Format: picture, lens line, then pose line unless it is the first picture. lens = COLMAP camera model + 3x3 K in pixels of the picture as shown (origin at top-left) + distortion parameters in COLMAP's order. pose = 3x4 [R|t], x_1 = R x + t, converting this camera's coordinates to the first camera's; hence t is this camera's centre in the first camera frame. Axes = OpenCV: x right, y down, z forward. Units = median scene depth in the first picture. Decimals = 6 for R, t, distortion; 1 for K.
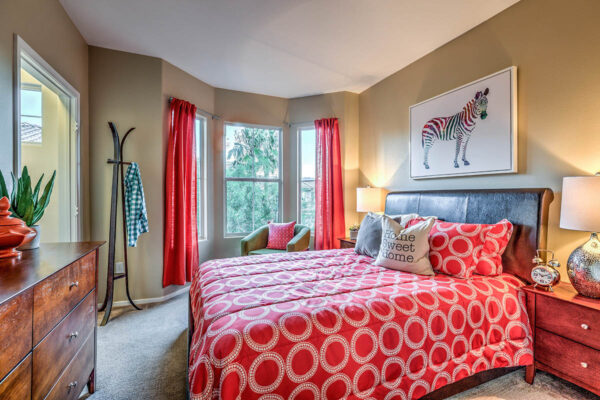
lens RADIAL K [[281.1, 0, 301.8], [0, 281.1, 203.3], [0, 0, 1]] dist [0.001388, 0.001343]
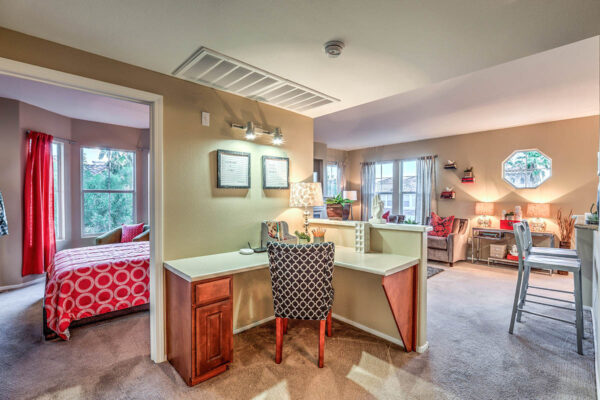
lens RADIAL K [[281.1, 0, 301.8], [0, 281.1, 203.3], [0, 0, 1]] dist [0.001388, 0.001343]
pose [[0.939674, -0.007764, 0.341982, 0.259261], [0.007771, 0.999969, 0.001349, -0.029914], [-0.341982, 0.001390, 0.939706, -0.619465]]
